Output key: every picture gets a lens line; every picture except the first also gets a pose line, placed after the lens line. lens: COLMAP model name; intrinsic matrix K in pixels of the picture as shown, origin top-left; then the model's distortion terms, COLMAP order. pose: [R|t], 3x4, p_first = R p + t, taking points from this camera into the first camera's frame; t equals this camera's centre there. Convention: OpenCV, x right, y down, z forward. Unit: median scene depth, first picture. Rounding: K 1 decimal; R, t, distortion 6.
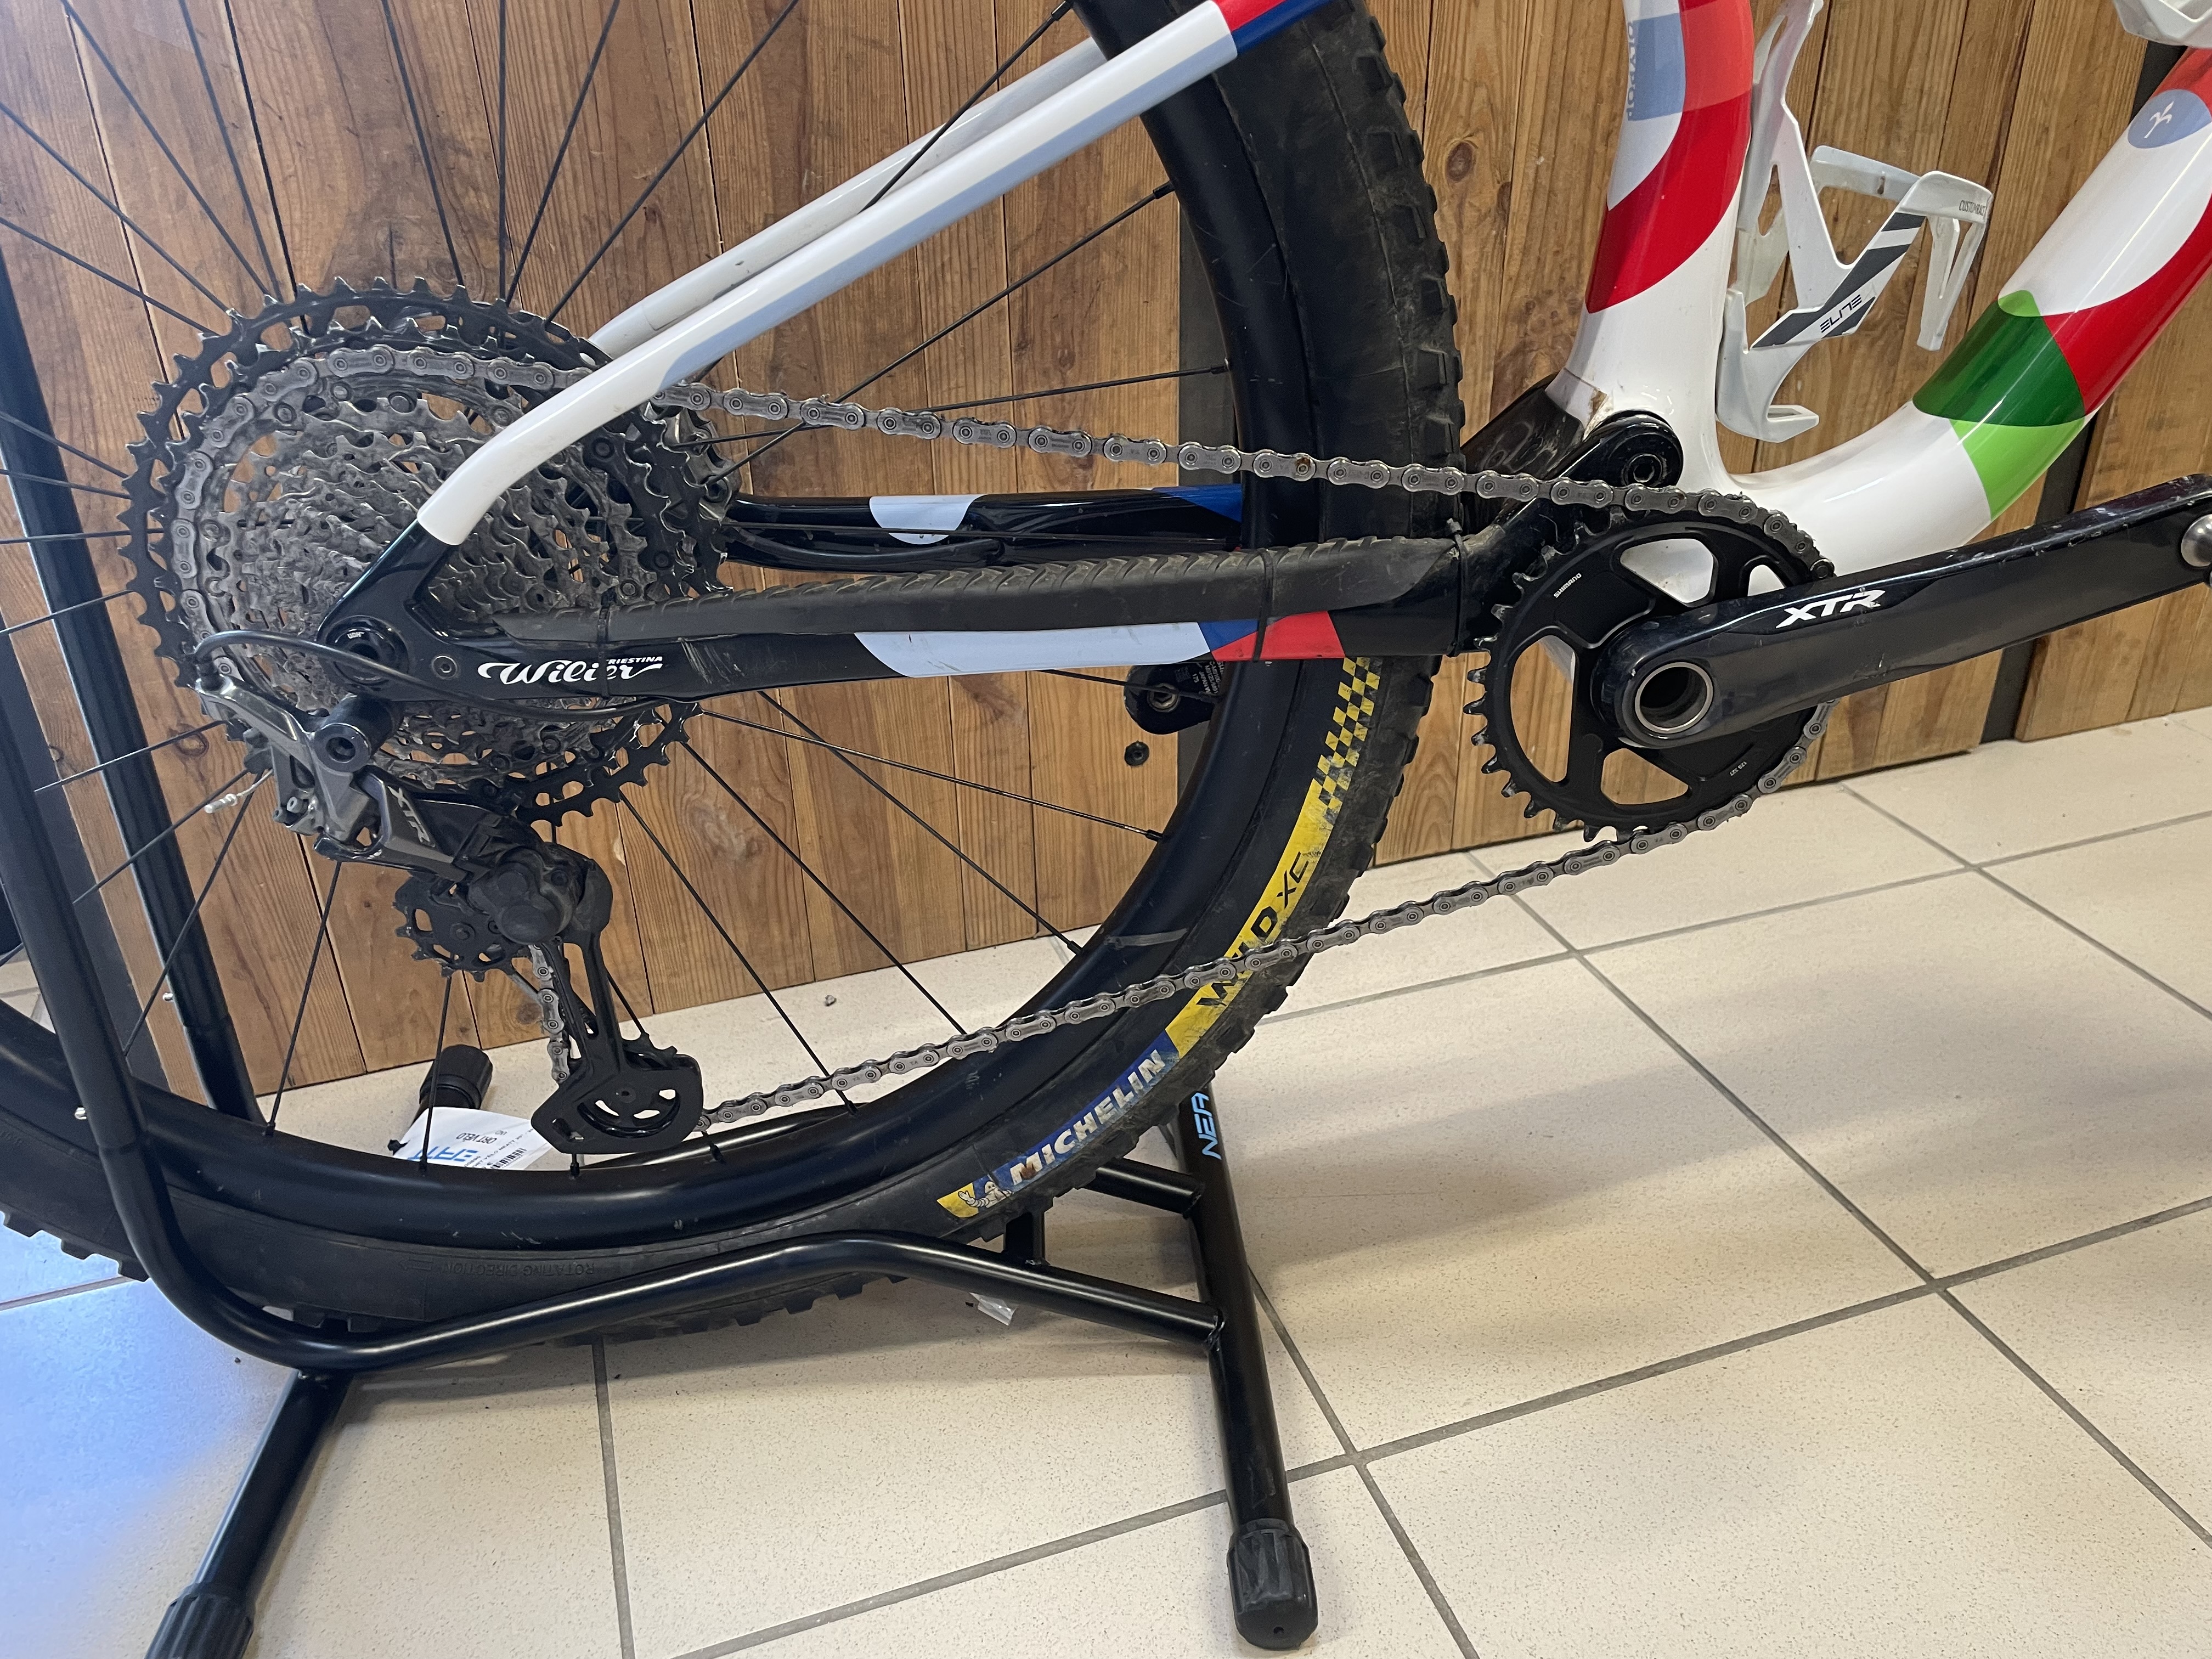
lens RADIAL K [[1671.6, 0, 1092.7], [0, 1671.6, 812.1], [0, 0, 1]] dist [0.099289, -0.128611]
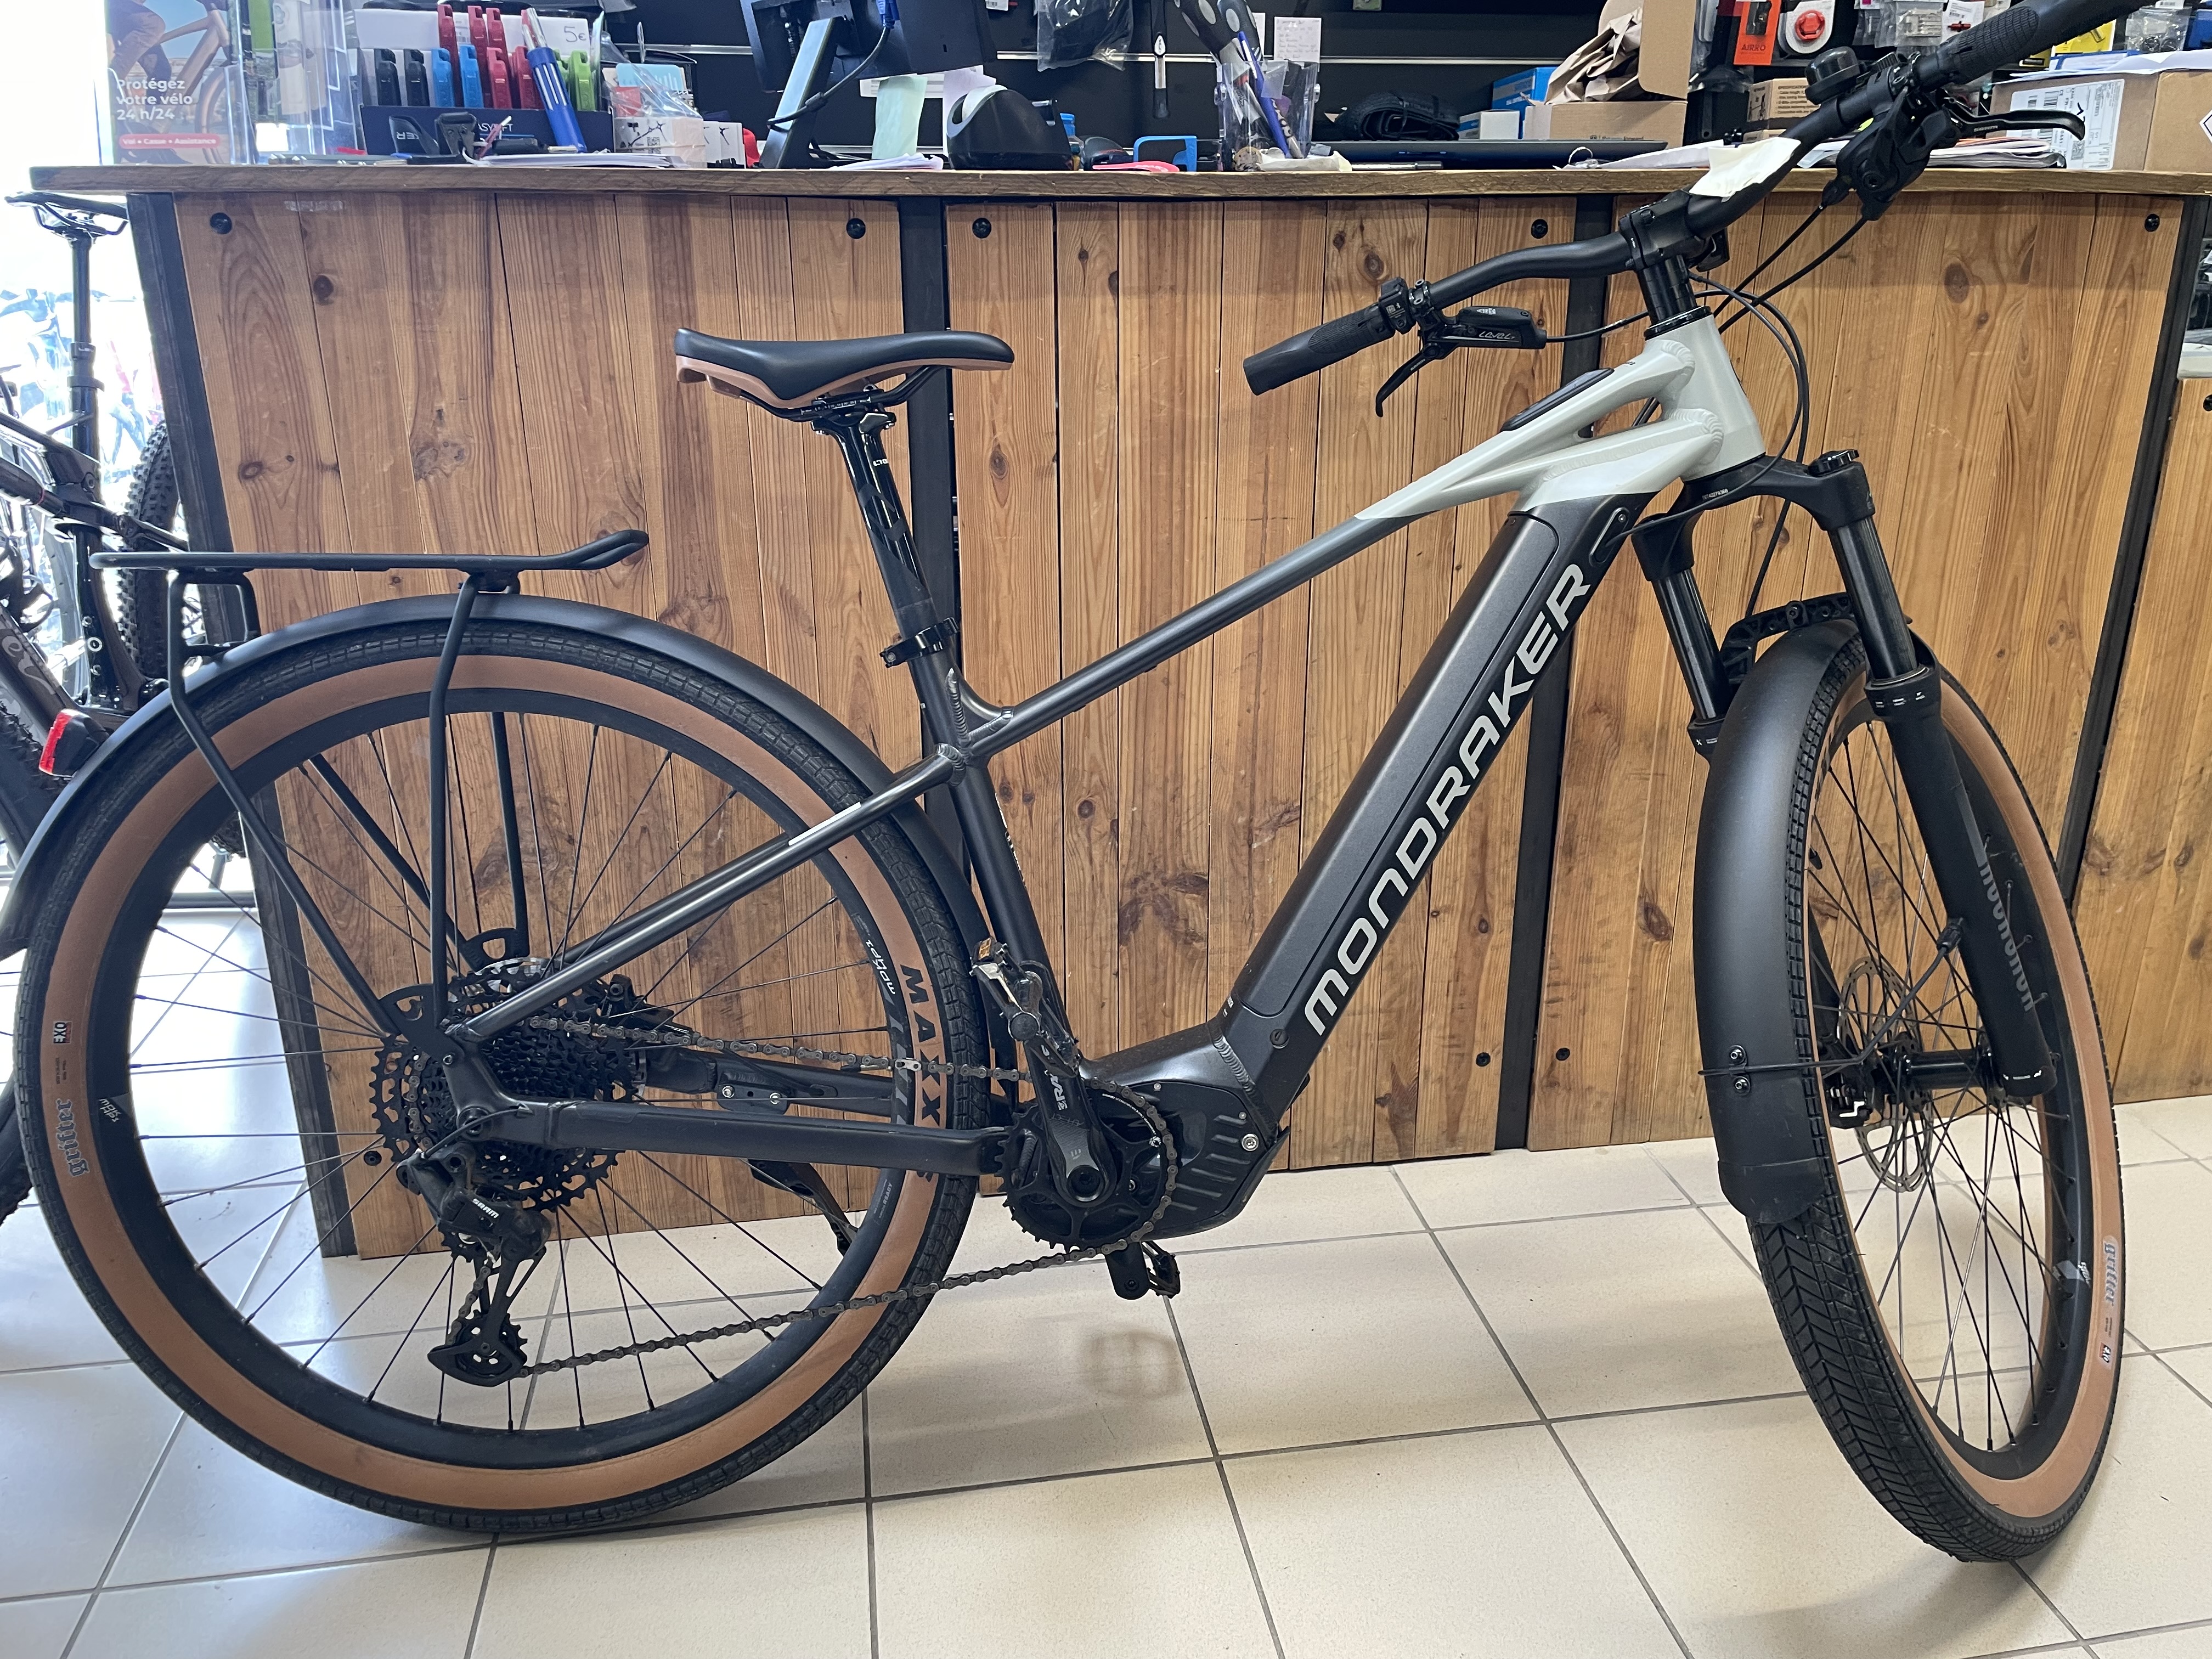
lens RADIAL K [[1671.6, 0, 1109.2], [0, 1671.6, 816.5], [0, 0, 1]] dist [0.099289, -0.128611]
pose [[0.986884, 0.075784, -0.142535, 0.601382], [-0.096397, 0.984905, -0.143771, -0.135711], [0.129488, 0.155625, 0.979292, -0.946586]]
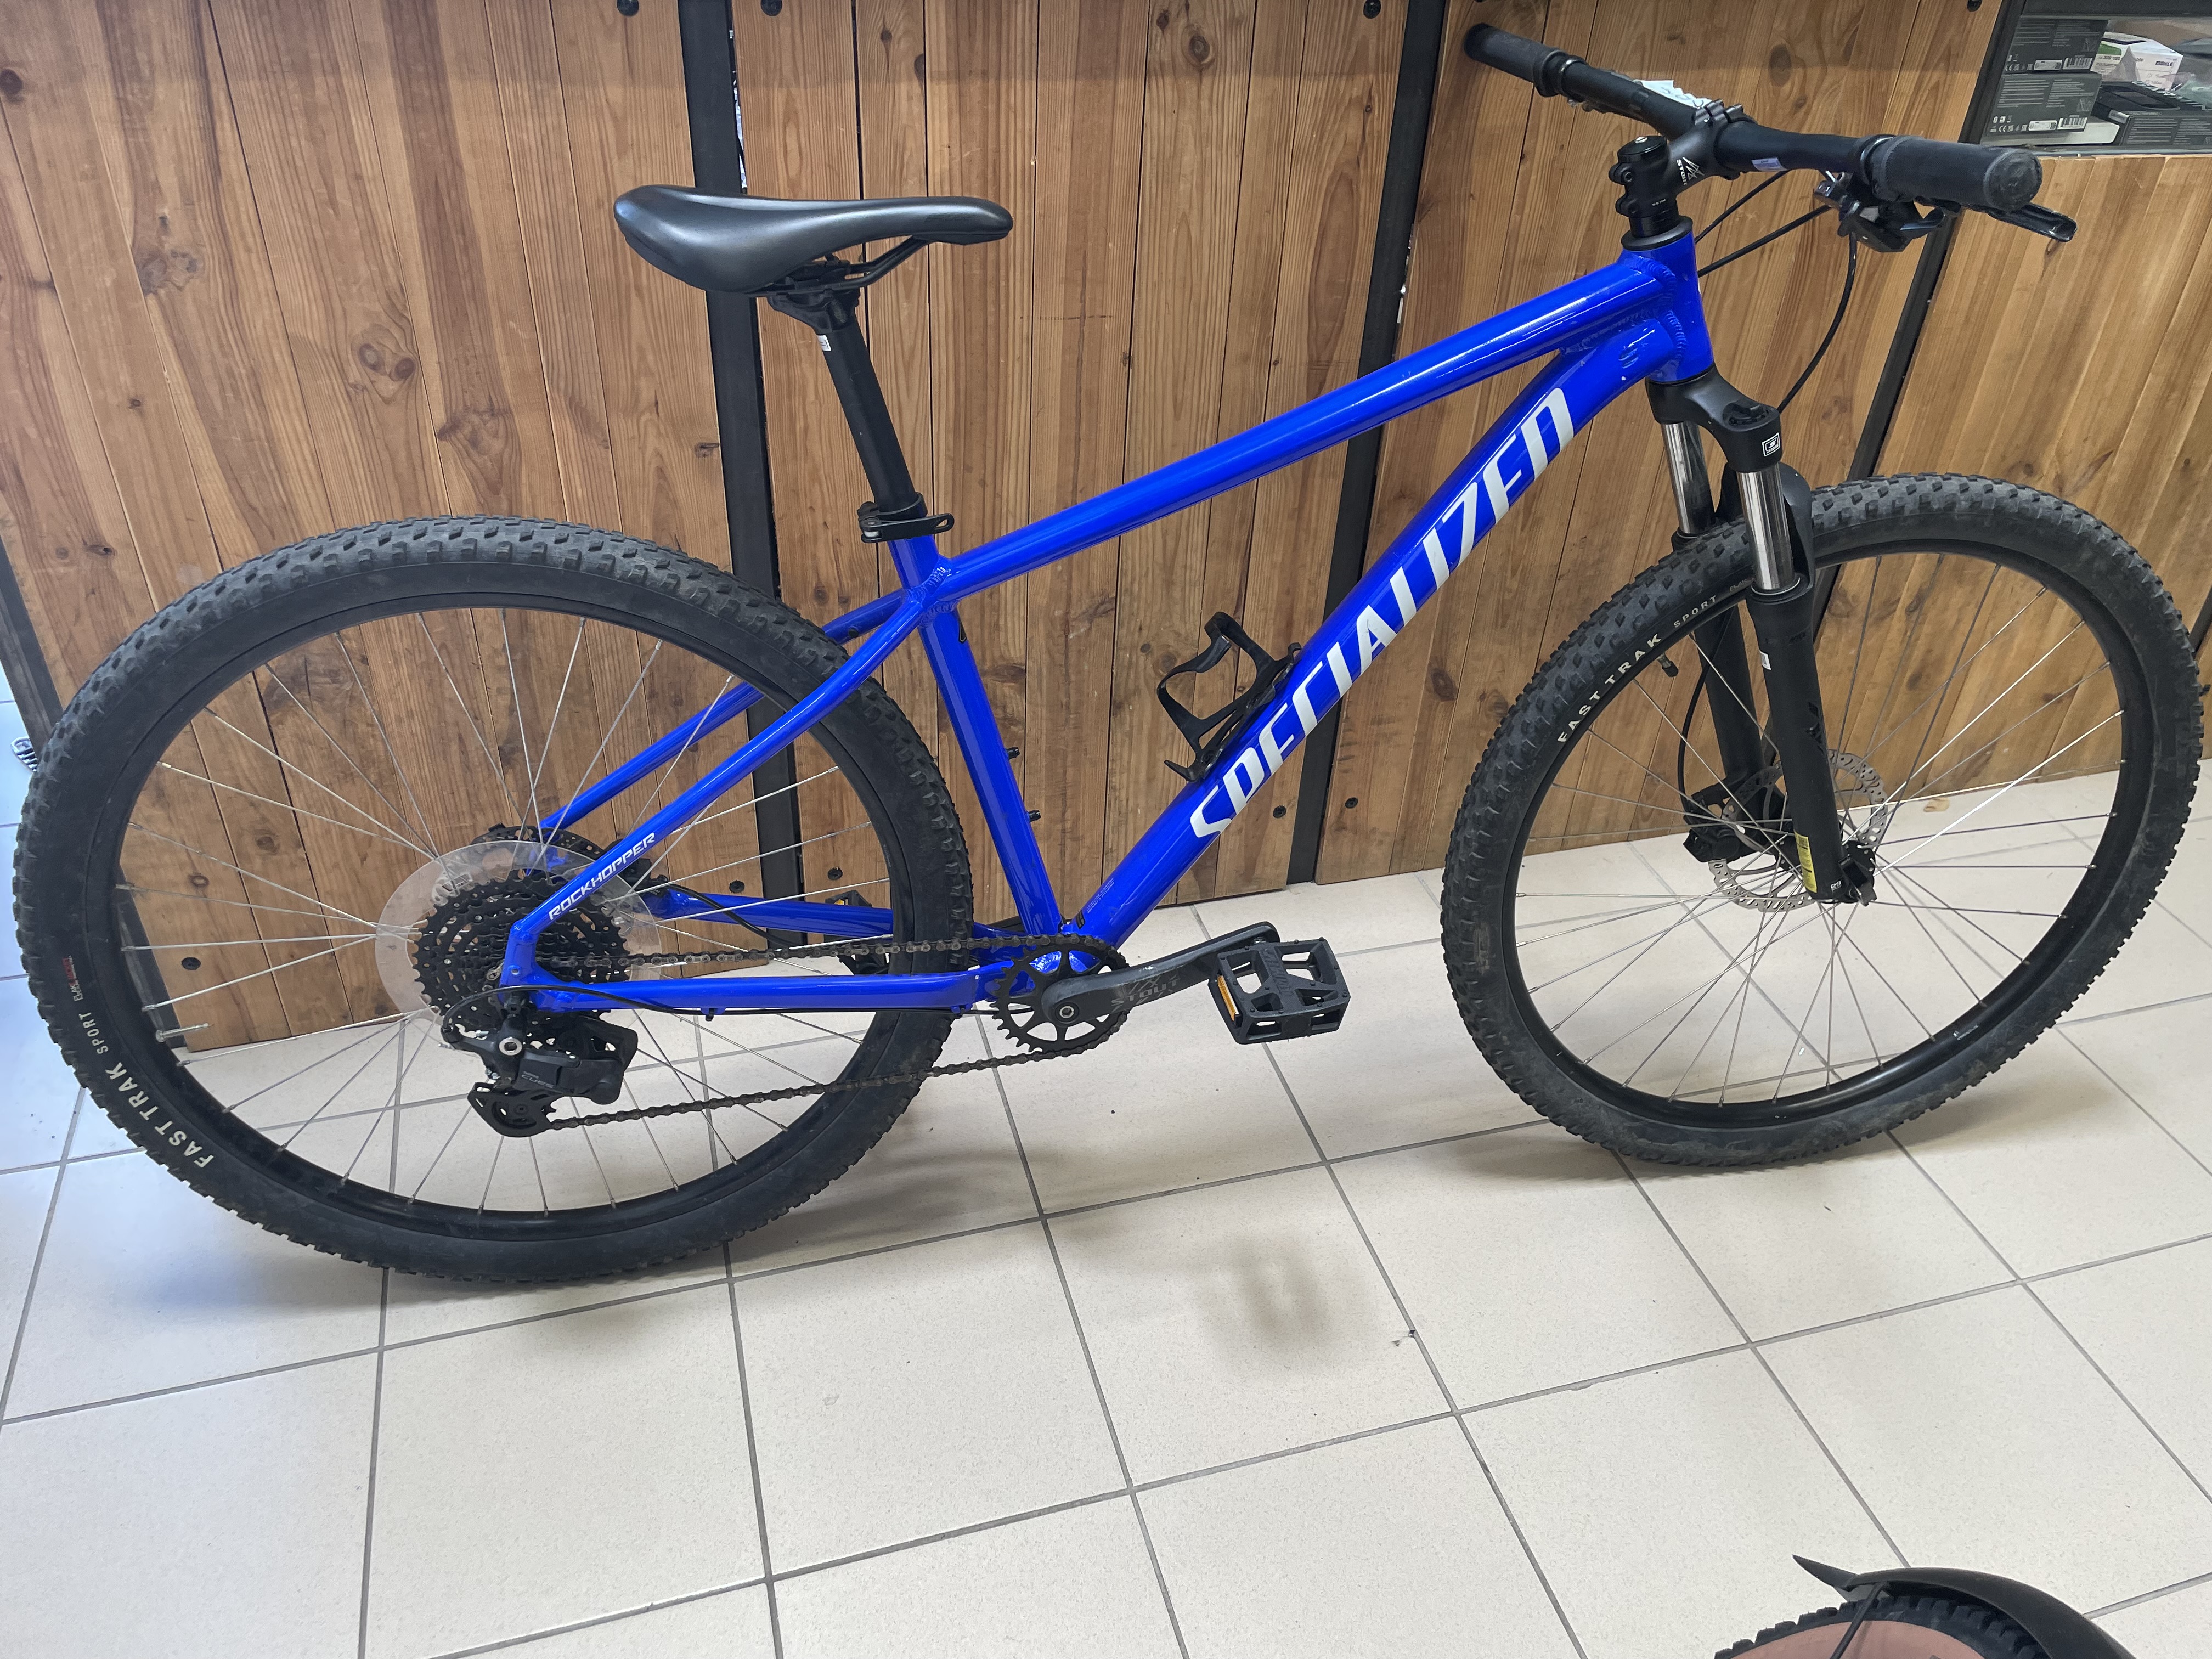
lens RADIAL K [[1671.6, 0, 1115.3], [0, 1671.6, 811.7], [0, 0, 1]] dist [0.099289, -0.128611]
pose [[0.996568, 0.081875, 0.012234, 0.529422], [-0.082759, 0.988964, 0.122887, -0.486698], [-0.002038, -0.123478, 0.992345, -1.012261]]
